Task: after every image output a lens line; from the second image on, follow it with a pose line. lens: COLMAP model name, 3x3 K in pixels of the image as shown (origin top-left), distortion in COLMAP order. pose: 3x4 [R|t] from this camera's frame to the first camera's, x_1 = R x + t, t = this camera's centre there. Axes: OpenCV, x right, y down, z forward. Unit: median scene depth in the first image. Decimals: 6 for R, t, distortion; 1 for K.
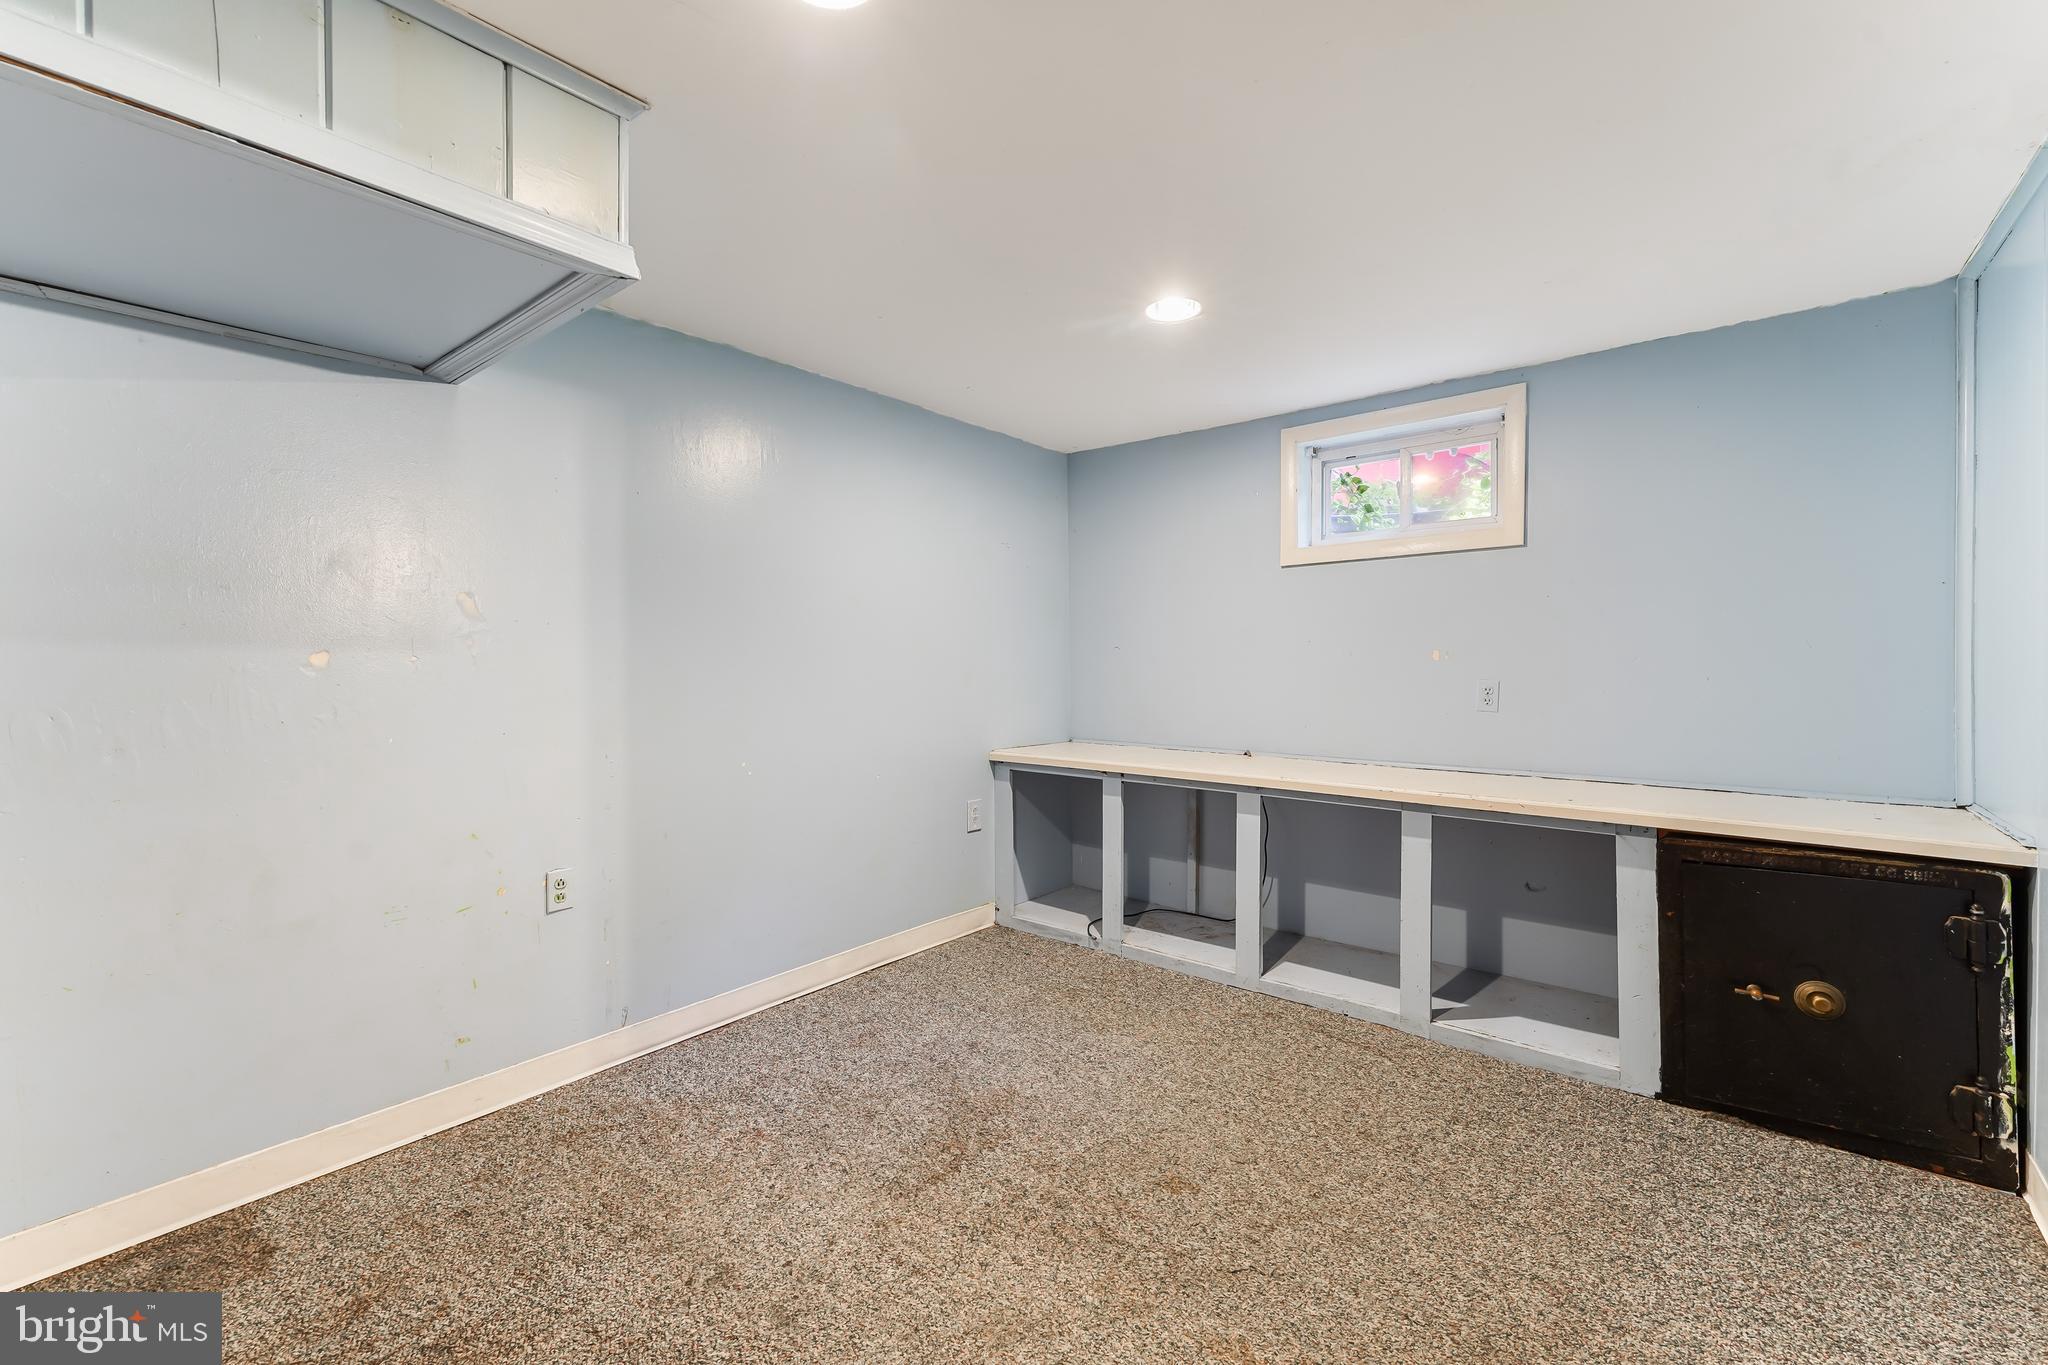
lens RADIAL K [[852.9, 0, 1012.5], [0, 852.9, 668.6], [0, 0, 1]] dist [-0.003998, 0.000051]
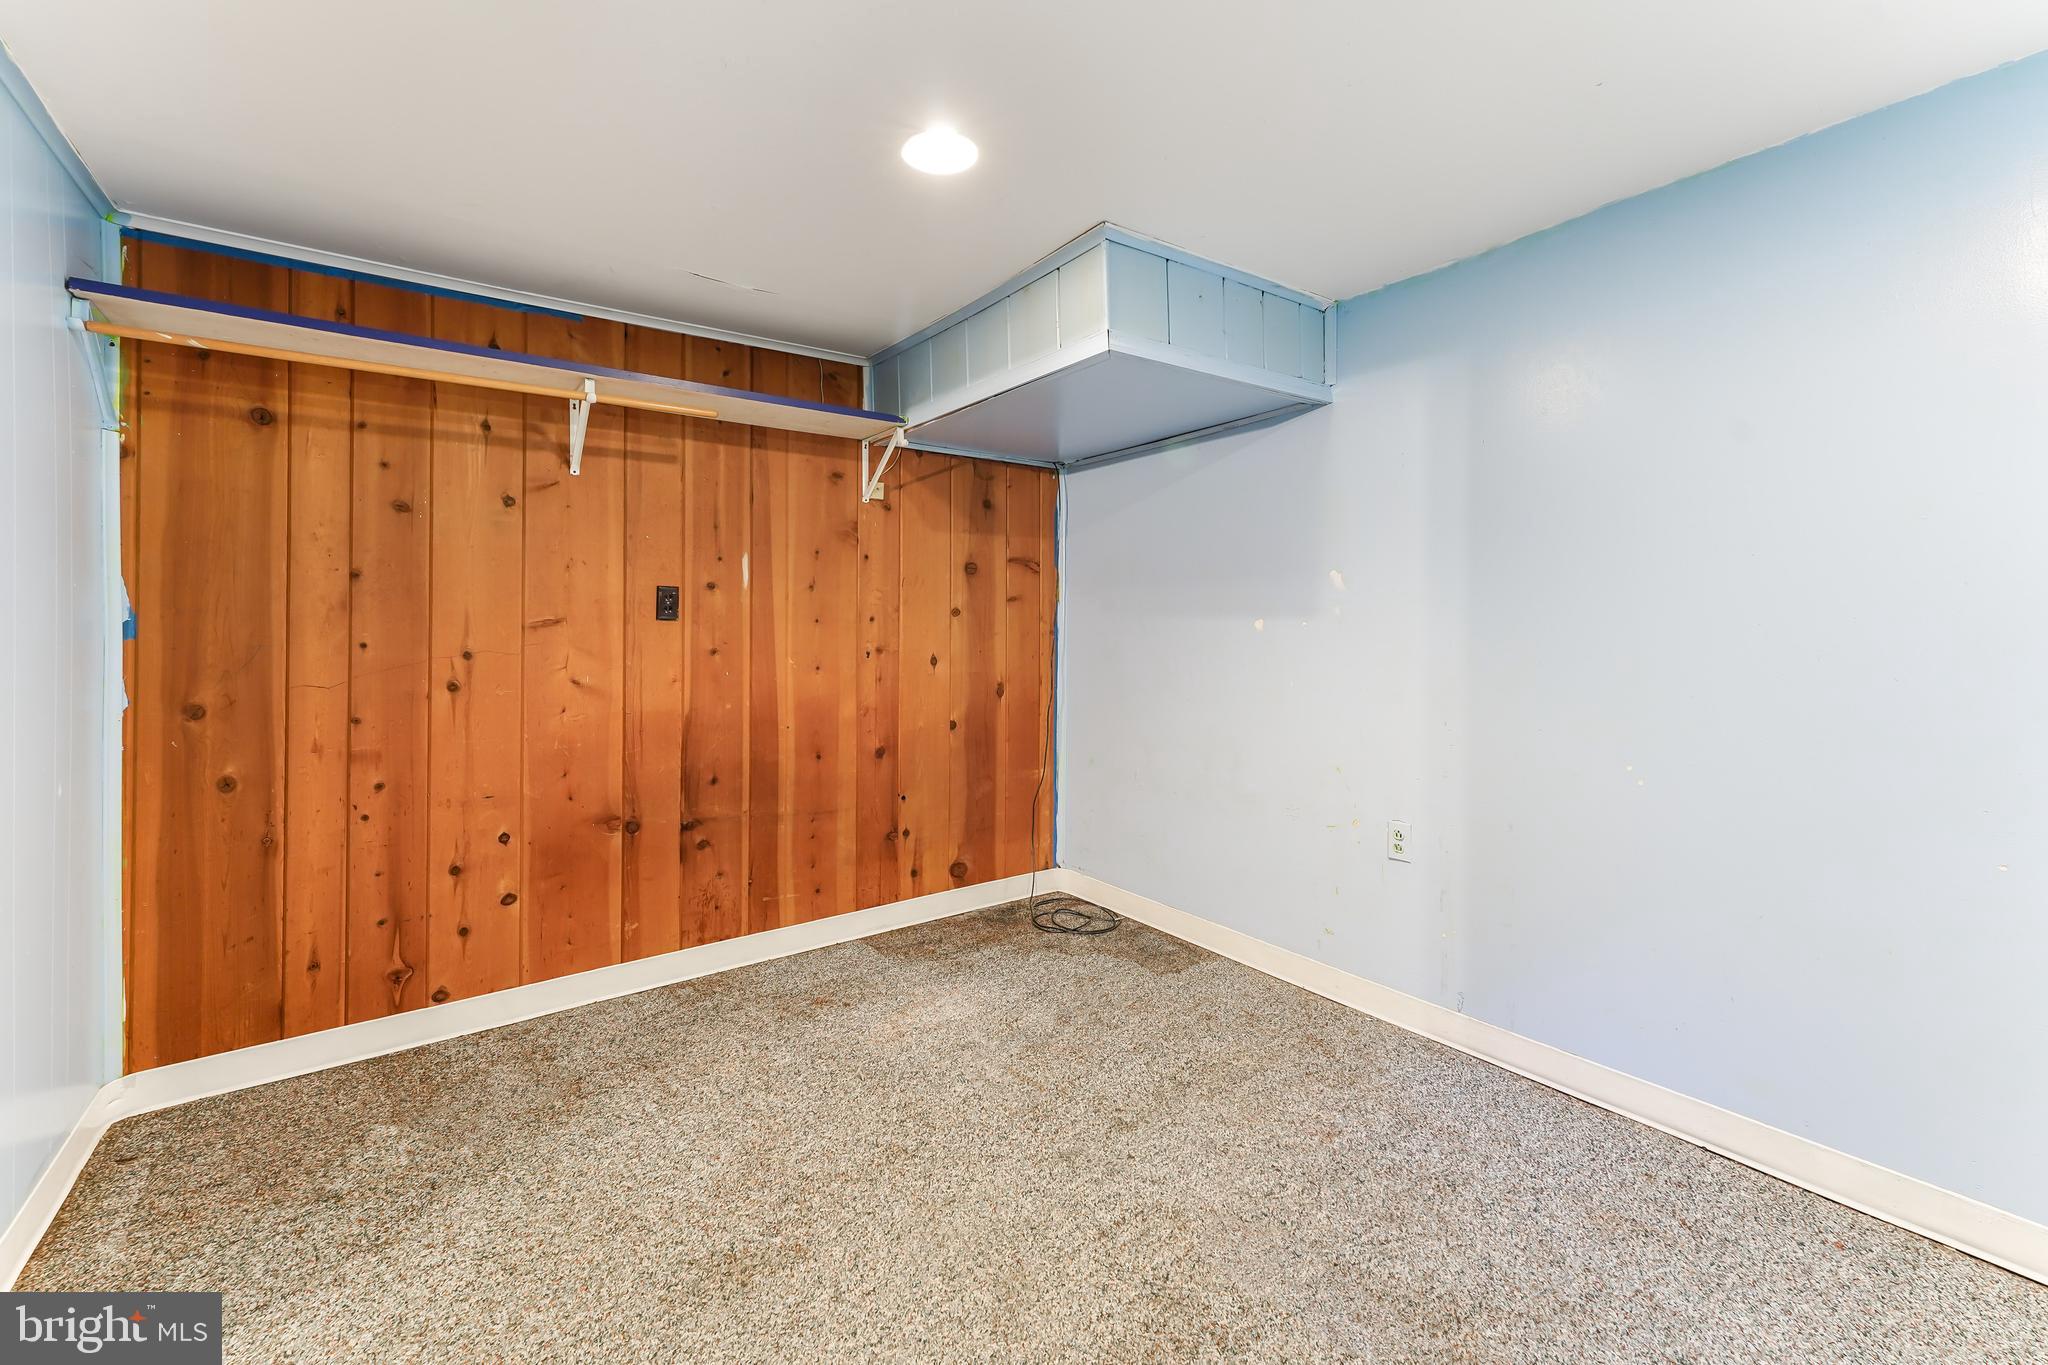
lens RADIAL K [[828.3, 0, 983.9], [0, 828.3, 621.6], [0, 0, 1]] dist [0.000464, 0.000144]
pose [[-0.274971, 0.000663, -0.961452, 0.693234], [-0.001090, 0.999999, 0.001001, -0.016645], [0.961452, 0.001323, -0.274970, 0.899365]]
